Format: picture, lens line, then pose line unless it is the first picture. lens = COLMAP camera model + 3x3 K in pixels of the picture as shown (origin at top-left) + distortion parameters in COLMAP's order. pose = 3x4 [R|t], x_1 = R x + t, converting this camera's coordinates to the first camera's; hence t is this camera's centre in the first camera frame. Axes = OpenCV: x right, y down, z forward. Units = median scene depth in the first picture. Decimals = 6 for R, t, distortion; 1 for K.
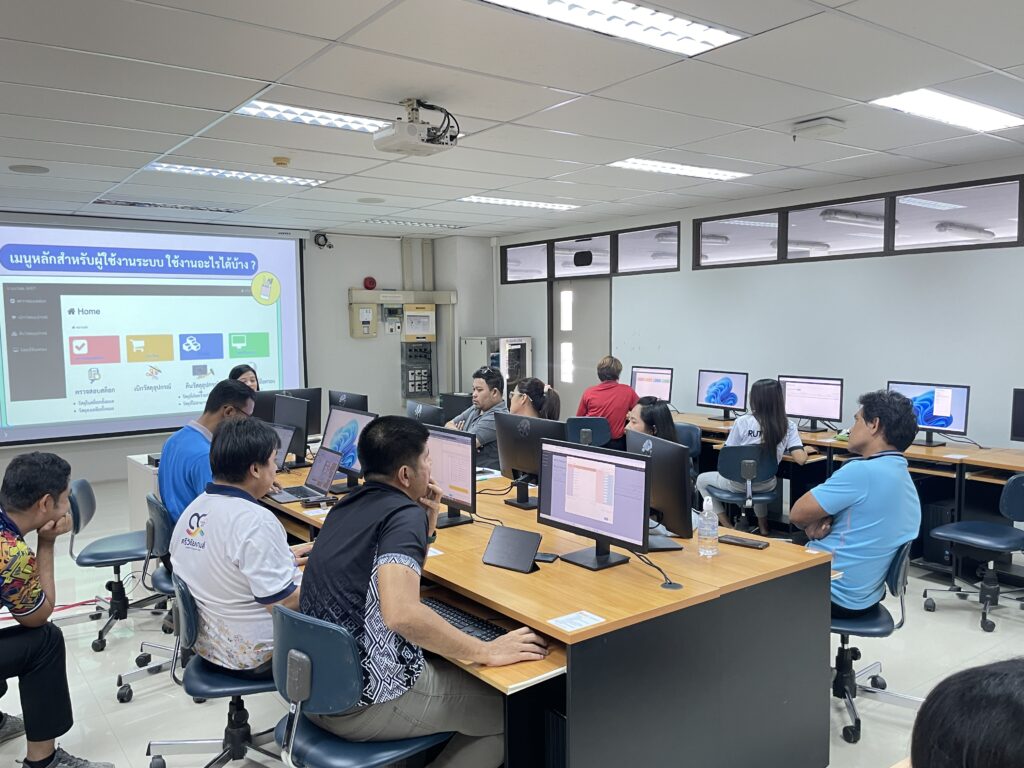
lens RADIAL K [[802.1, 0, 503.2], [0, 802.1, 405.9], [0, 0, 1]] dist [0.078251, -0.105636]
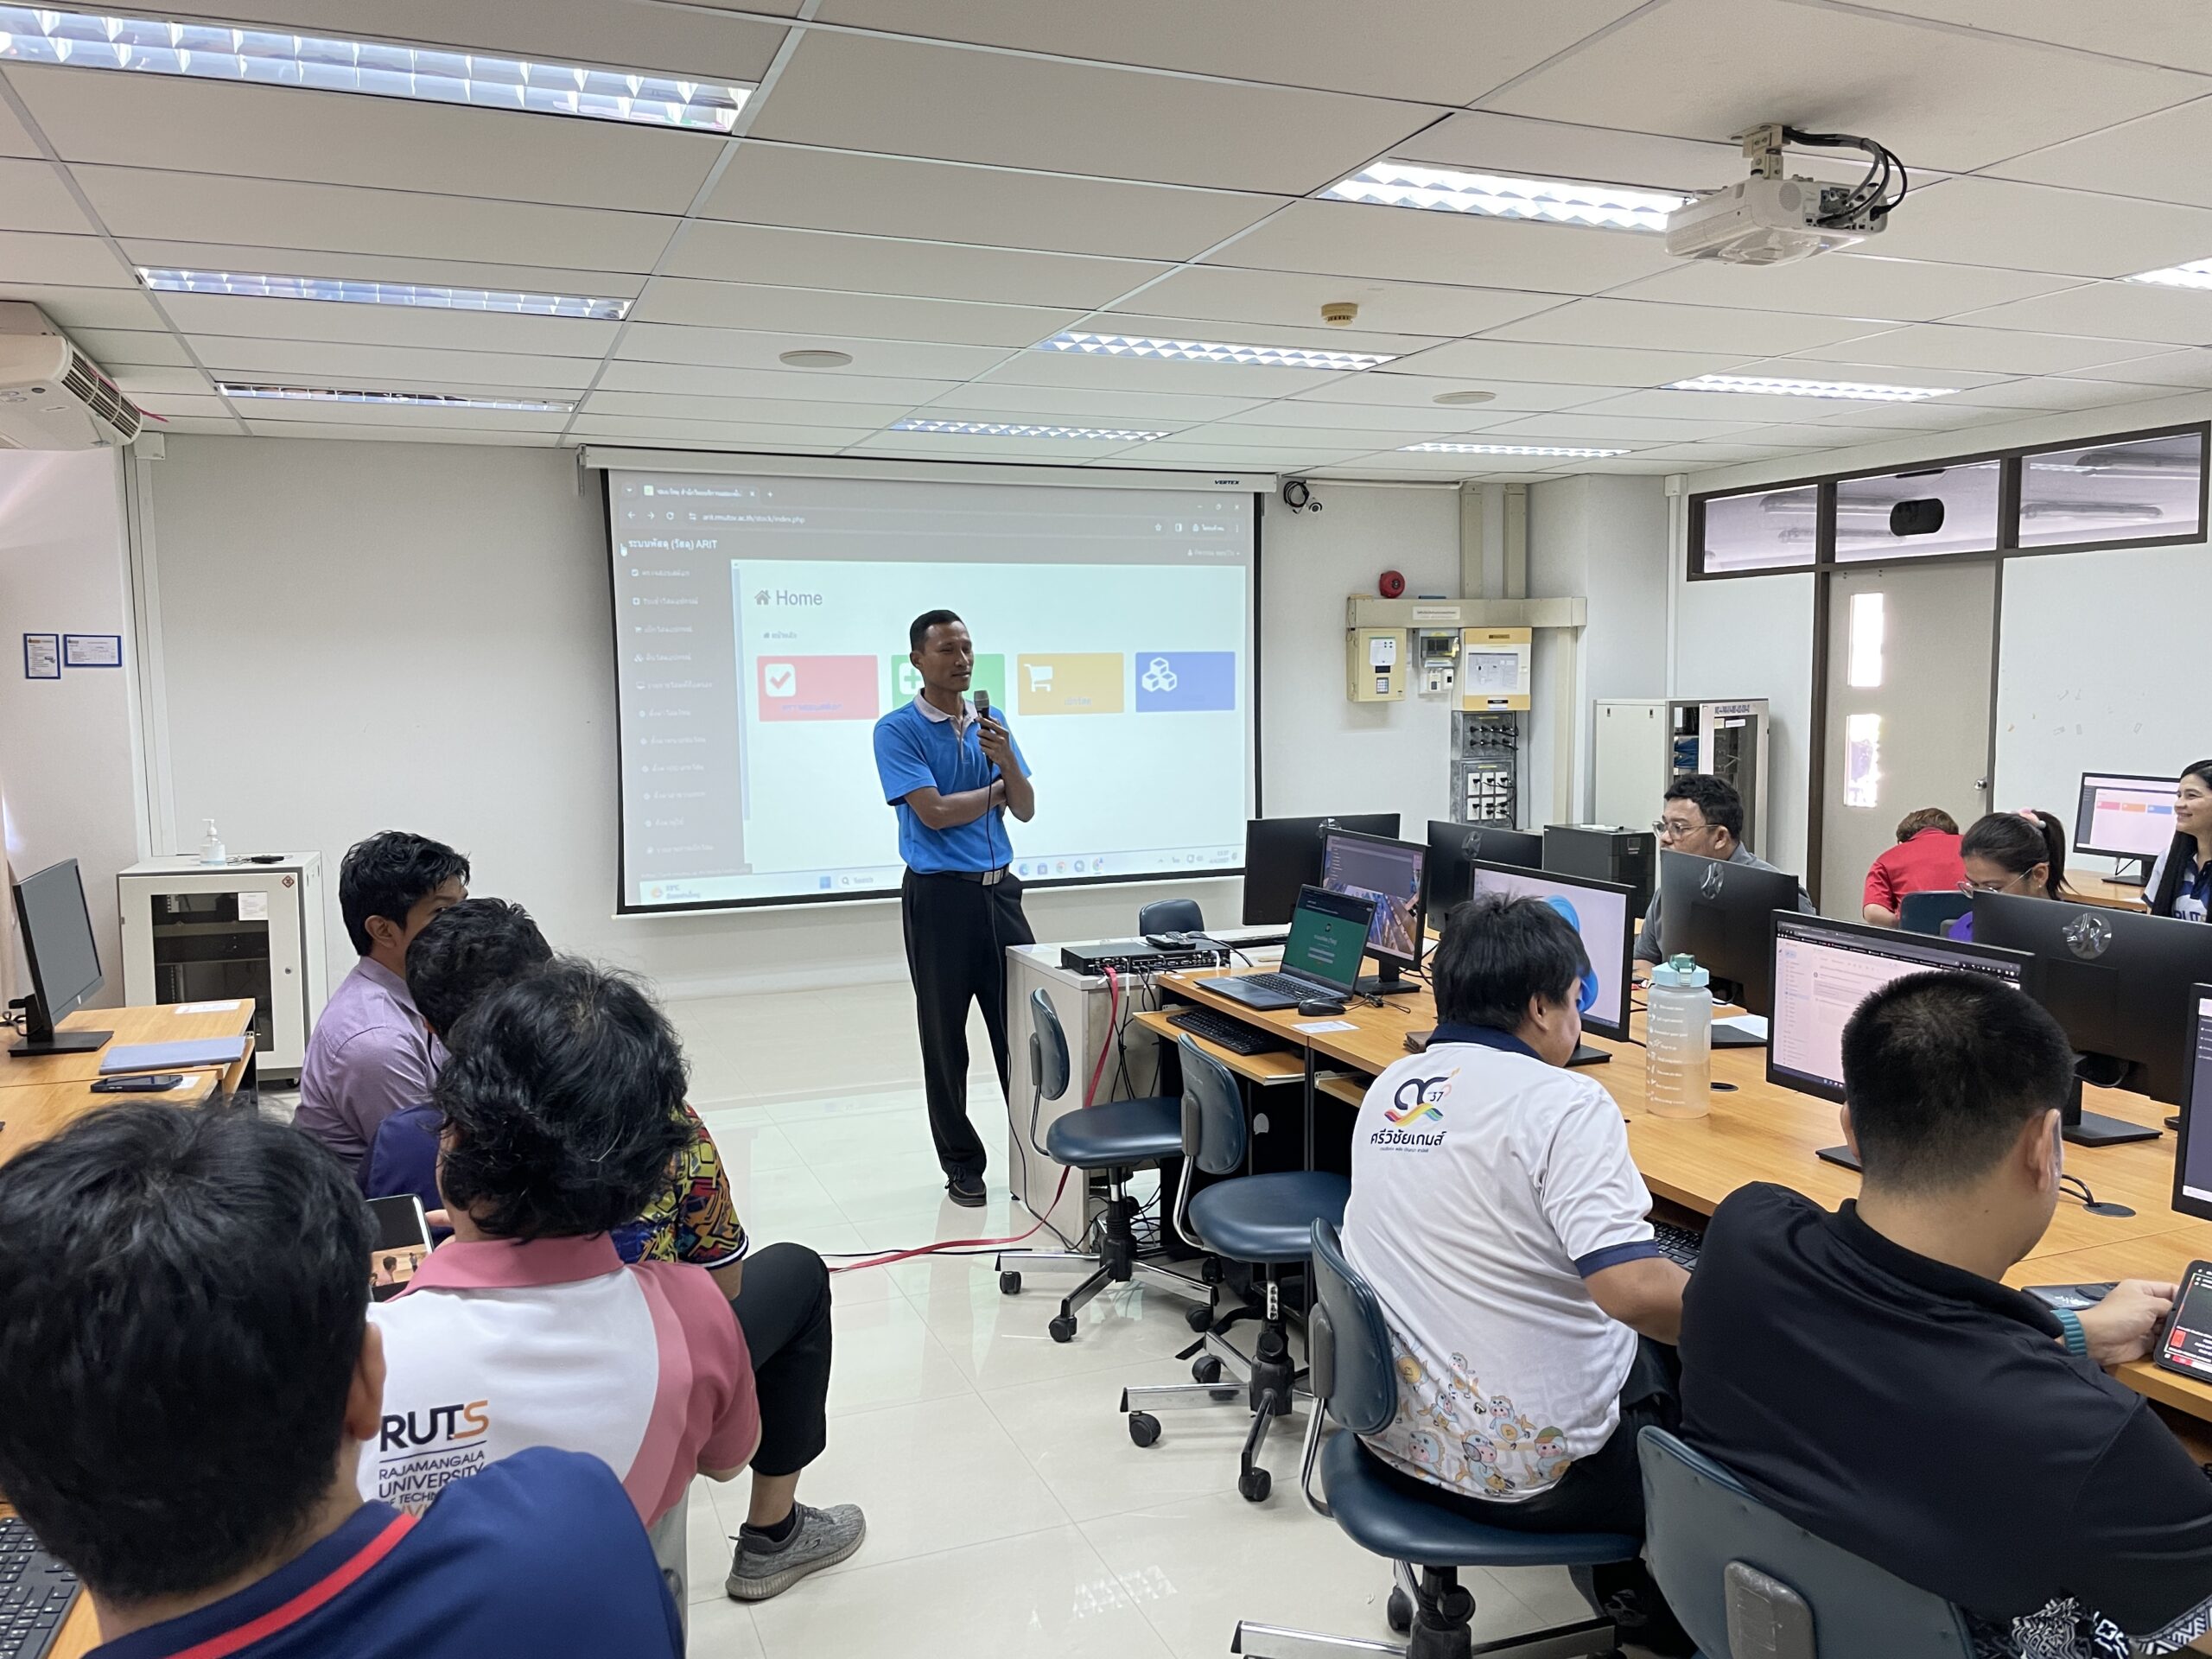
lens RADIAL K [[1666.1, 0, 1106.2], [0, 1666.1, 821.2], [0, 0, 1]] dist [0.087007, -0.117433]
pose [[0.968718, 0.022340, -0.247158, -0.086295], [-0.025726, 0.999614, -0.010475, -0.002016], [0.246828, 0.016506, 0.968919, 0.031973]]
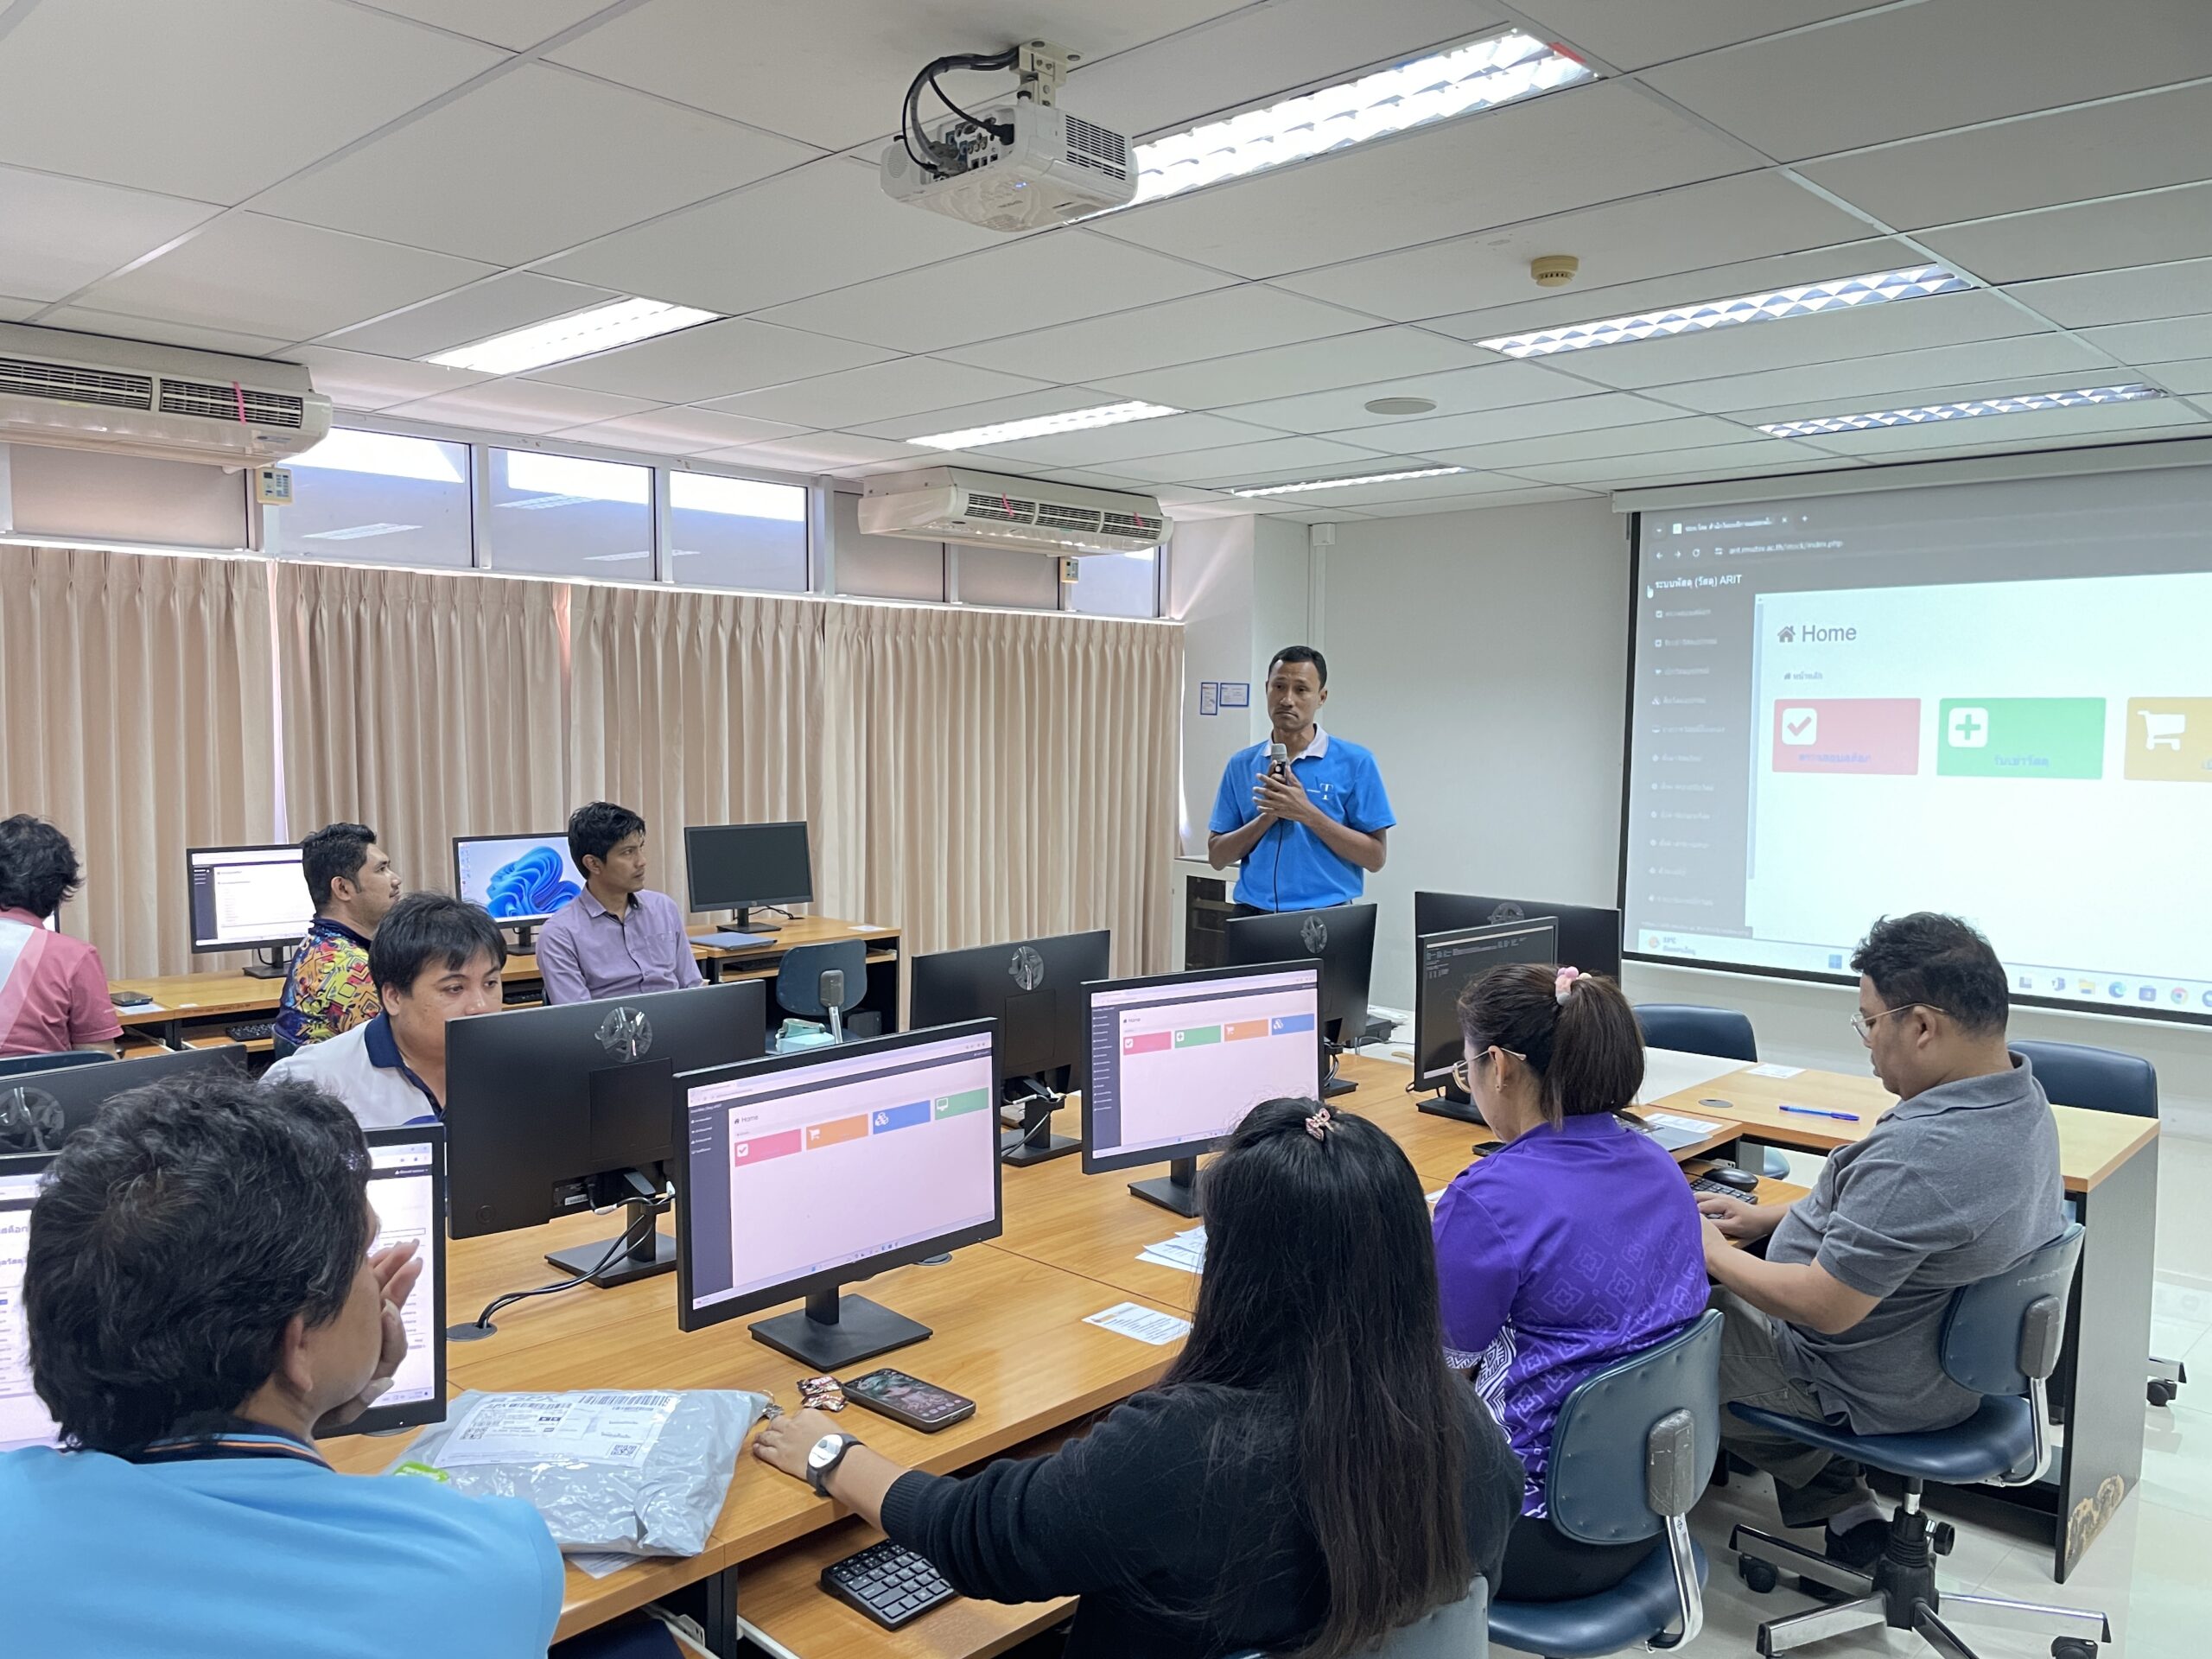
lens RADIAL K [[1666.1, 0, 1079.9], [0, 1666.1, 856.7], [0, 0, 1]] dist [0.087007, -0.117433]
pose [[0.164264, 0.091764, -0.982139, 0.239868], [-0.118082, 0.990333, 0.072780, -0.036886], [0.979323, 0.104017, 0.173511, 0.367085]]
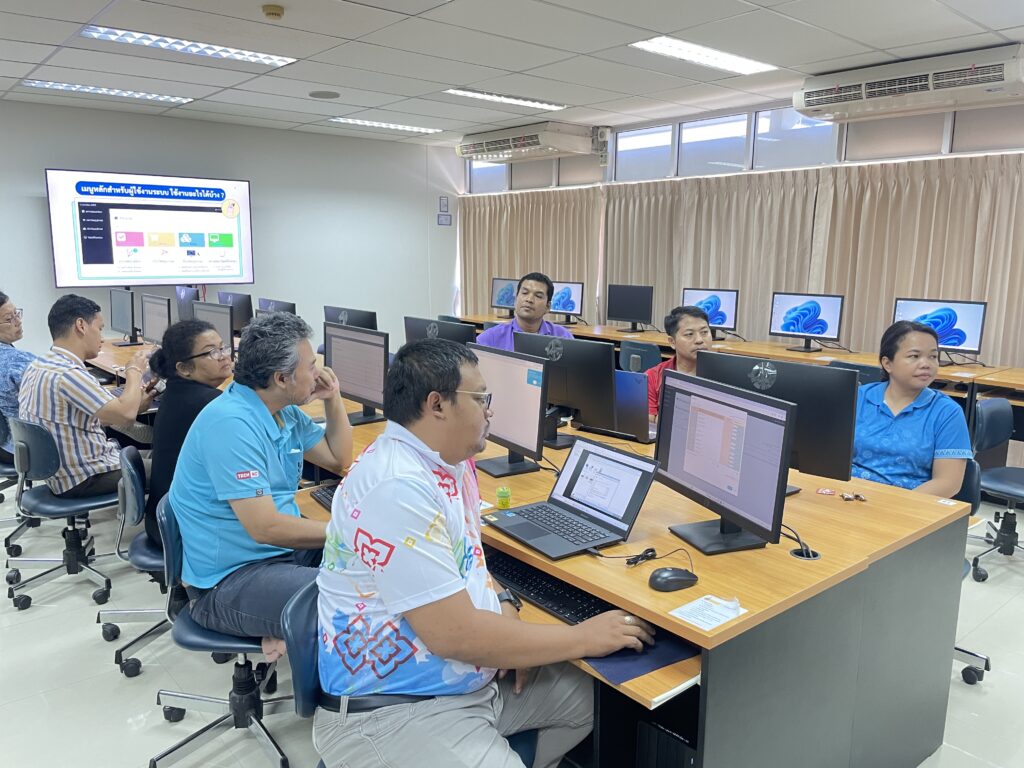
lens RADIAL K [[771.3, 0, 504.0], [0, 771.3, 387.8], [0, 0, 1]] dist [0.087007, -0.117433]
pose [[-0.997963, 0.022171, -0.059819, -0.254120], [0.003605, 0.955765, 0.294111, -0.099624], [0.063693, 0.293296, -0.953898, 1.007388]]
